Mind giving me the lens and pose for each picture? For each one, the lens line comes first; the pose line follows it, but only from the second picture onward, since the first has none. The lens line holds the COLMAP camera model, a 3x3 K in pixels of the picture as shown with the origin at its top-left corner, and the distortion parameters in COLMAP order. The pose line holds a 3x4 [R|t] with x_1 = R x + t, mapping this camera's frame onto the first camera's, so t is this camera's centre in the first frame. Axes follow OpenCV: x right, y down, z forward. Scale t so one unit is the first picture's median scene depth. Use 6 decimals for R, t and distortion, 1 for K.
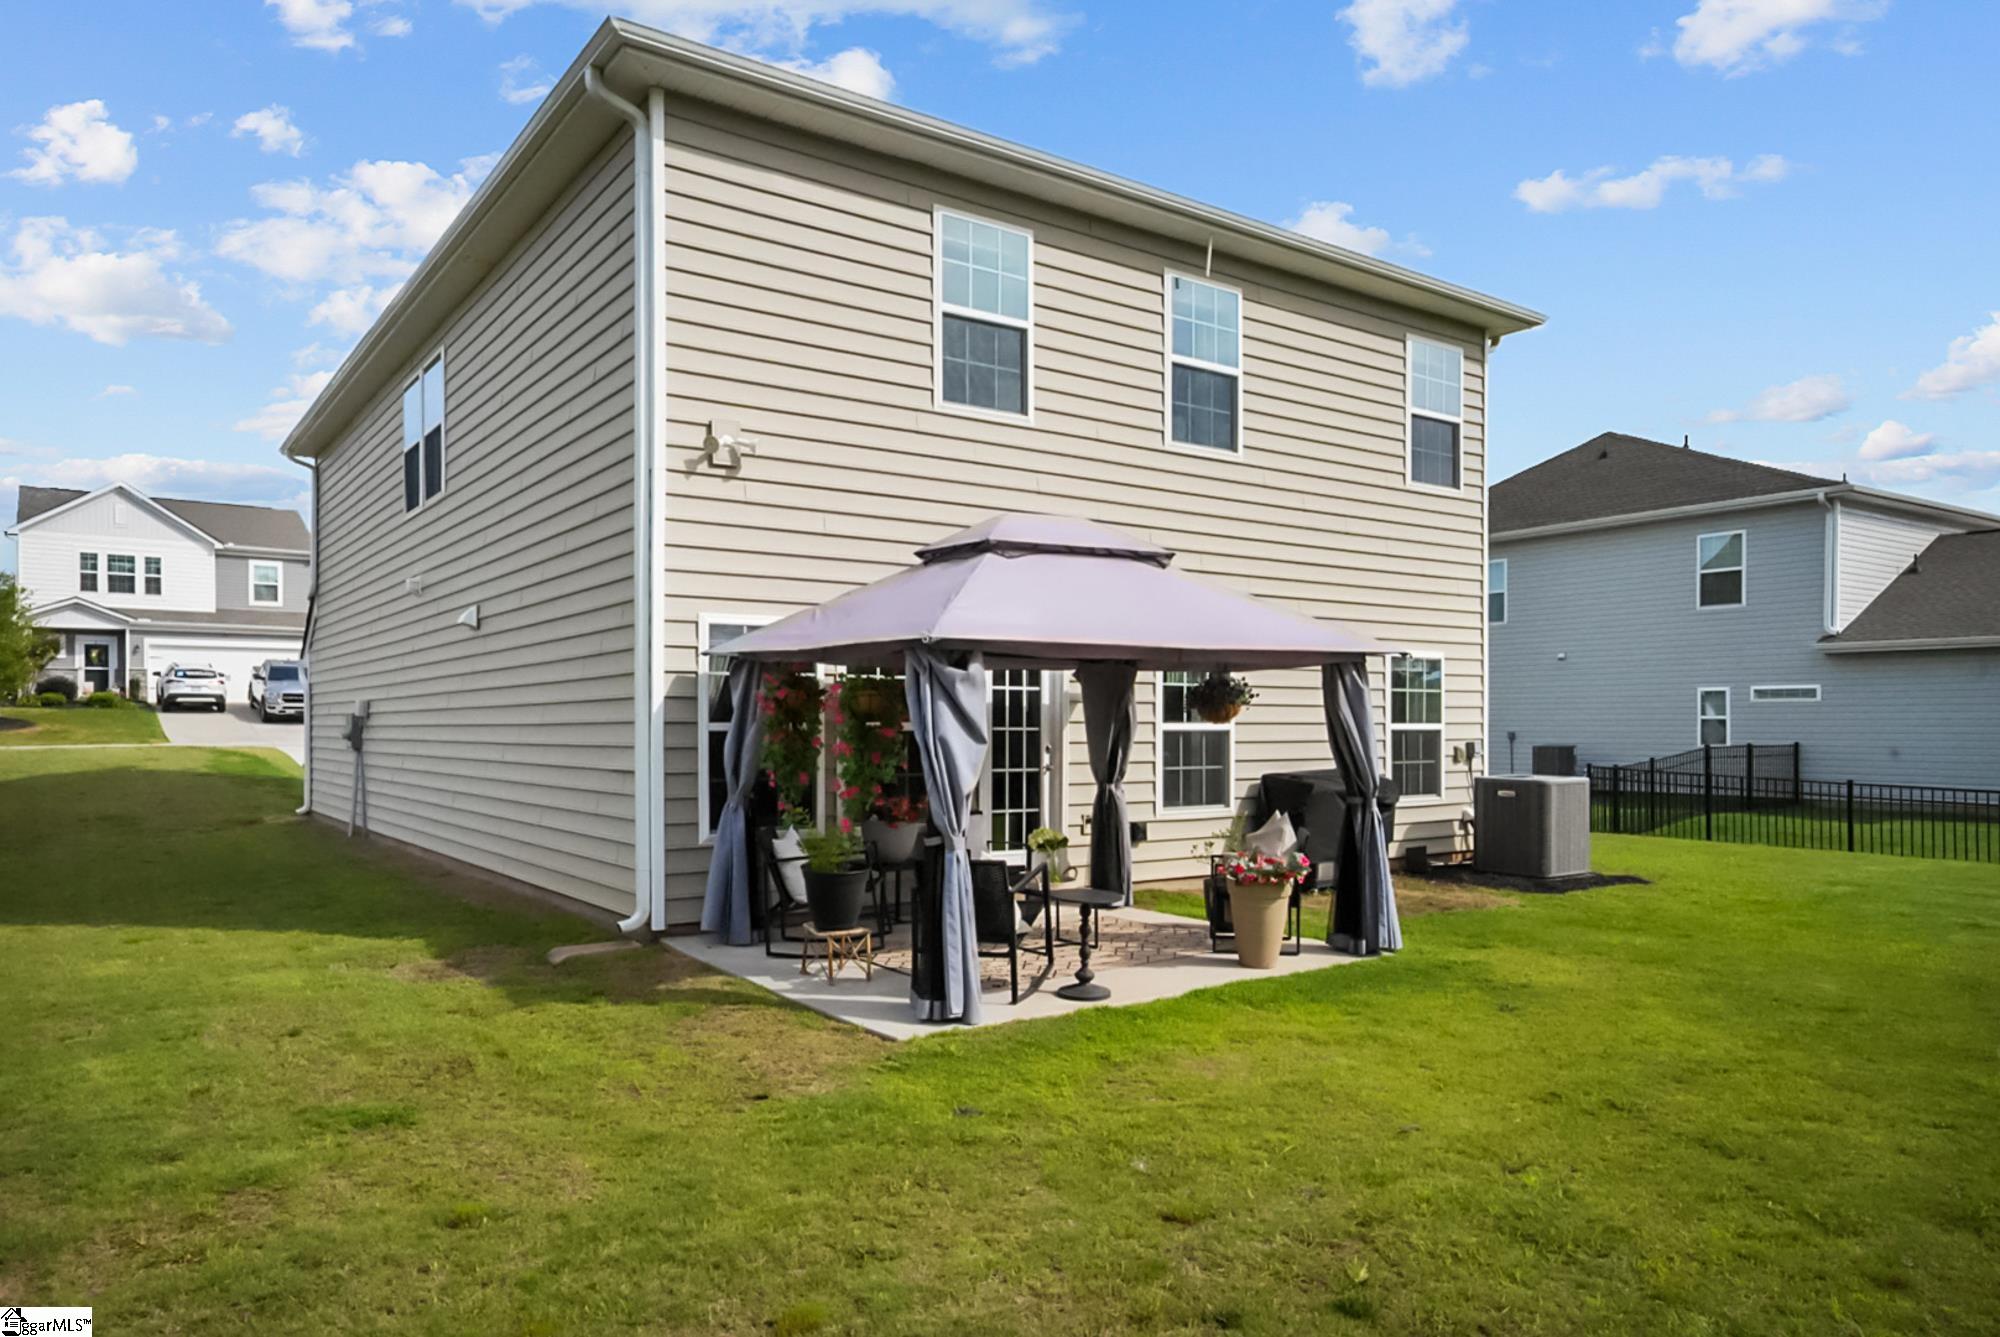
lens RADIAL K [[1350.4, 0, 1032.8], [0, 1350.4, 776.2], [0, 0, 1]] dist [0.000187, 0.002402]
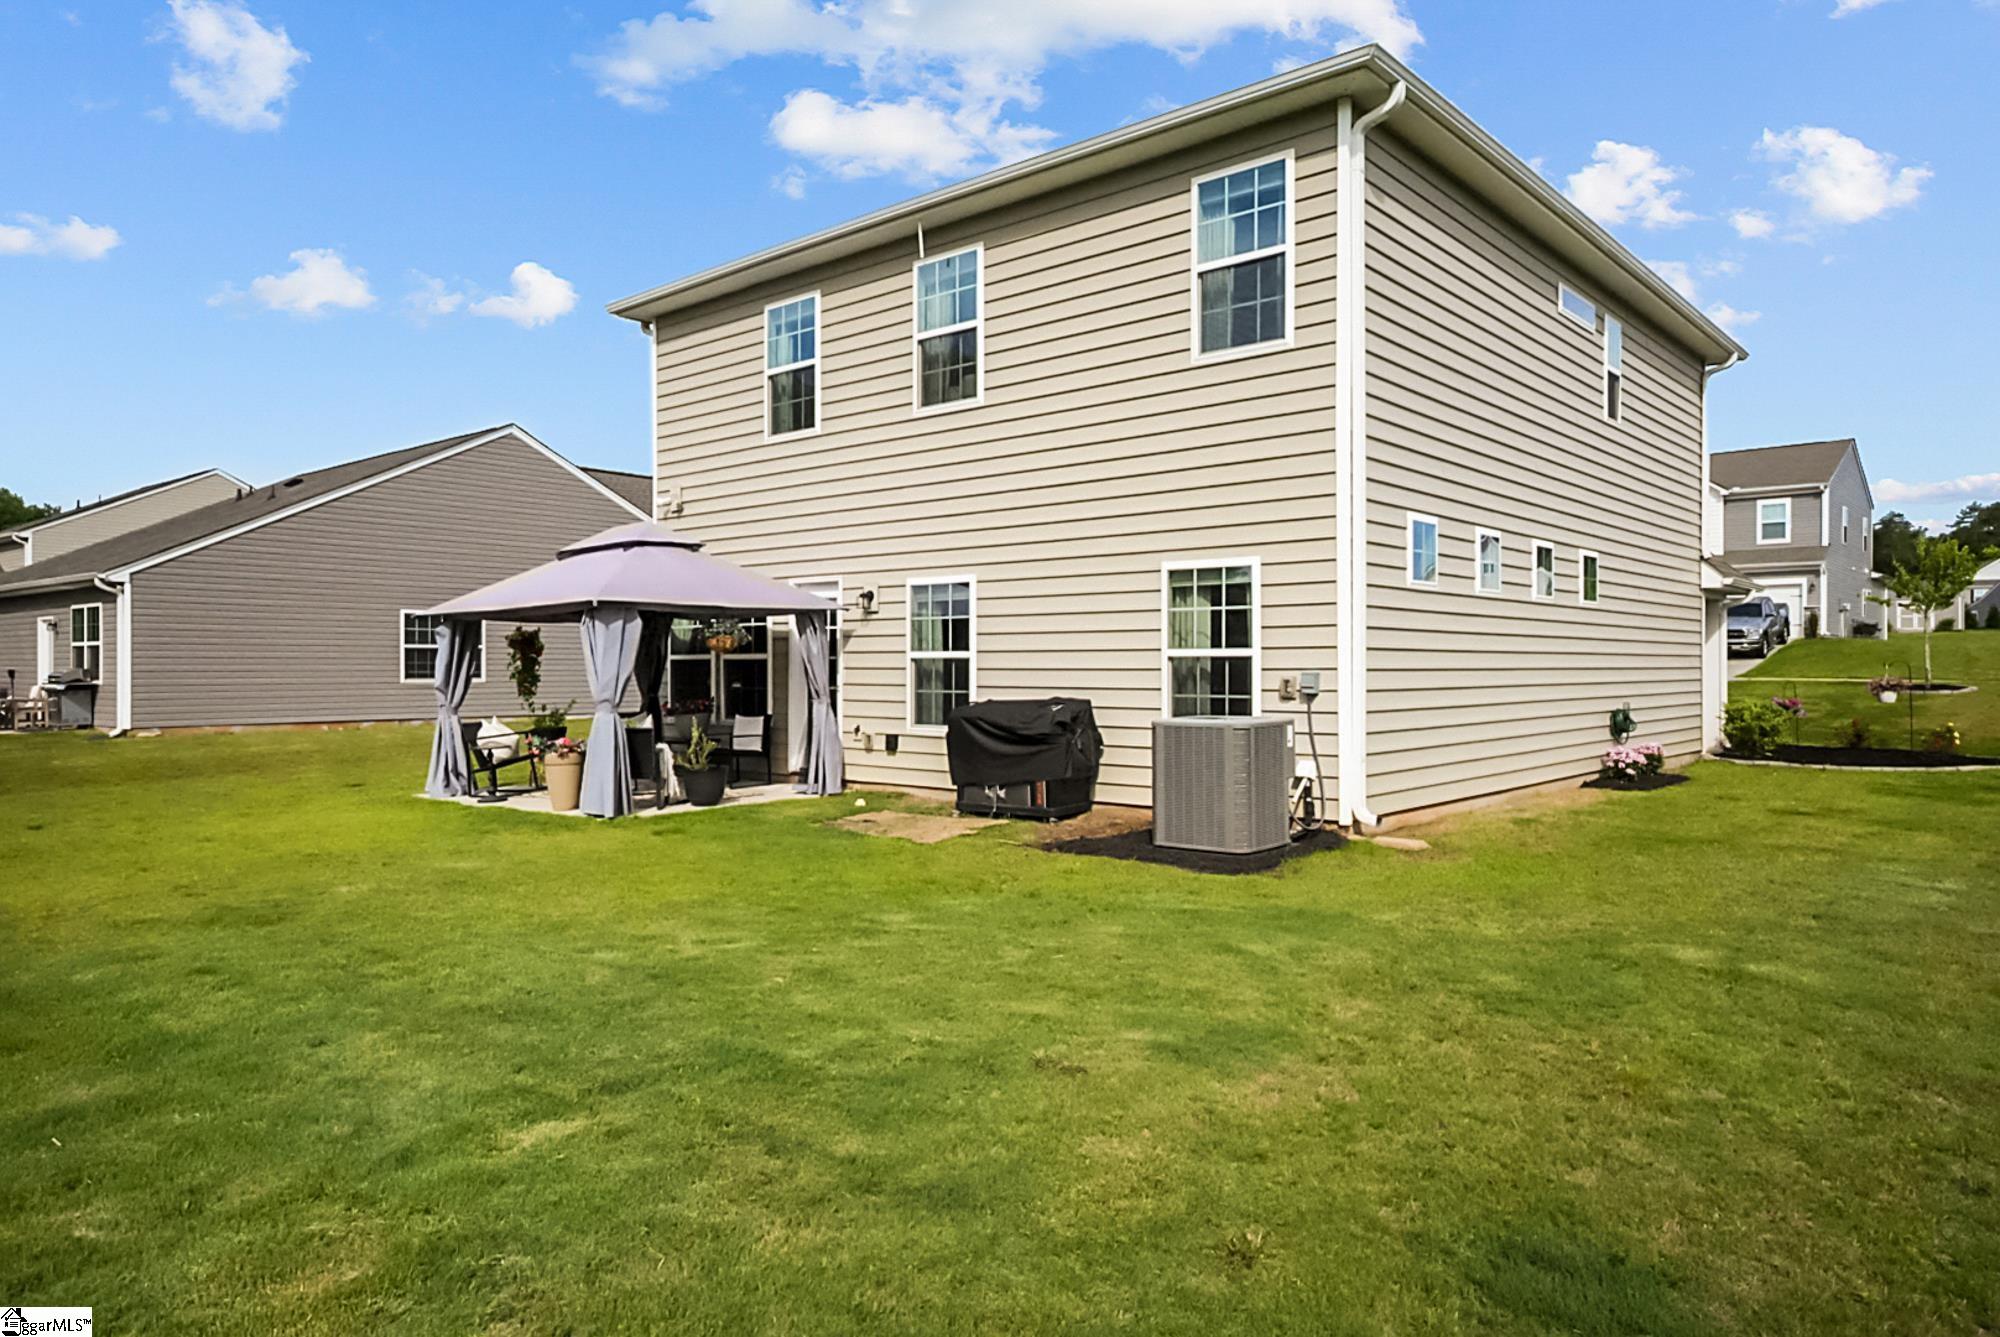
lens RADIAL K [[1243.7, 0, 1007.7], [0, 1243.7, 665.3], [0, 0, 1]] dist [0.037296, 0.000826]
pose [[0.222073, 0.002828, -0.975026, 1.074575], [-0.031238, 0.999503, -0.004215, -0.023981], [0.974530, 0.031394, 0.222051, 0.780223]]
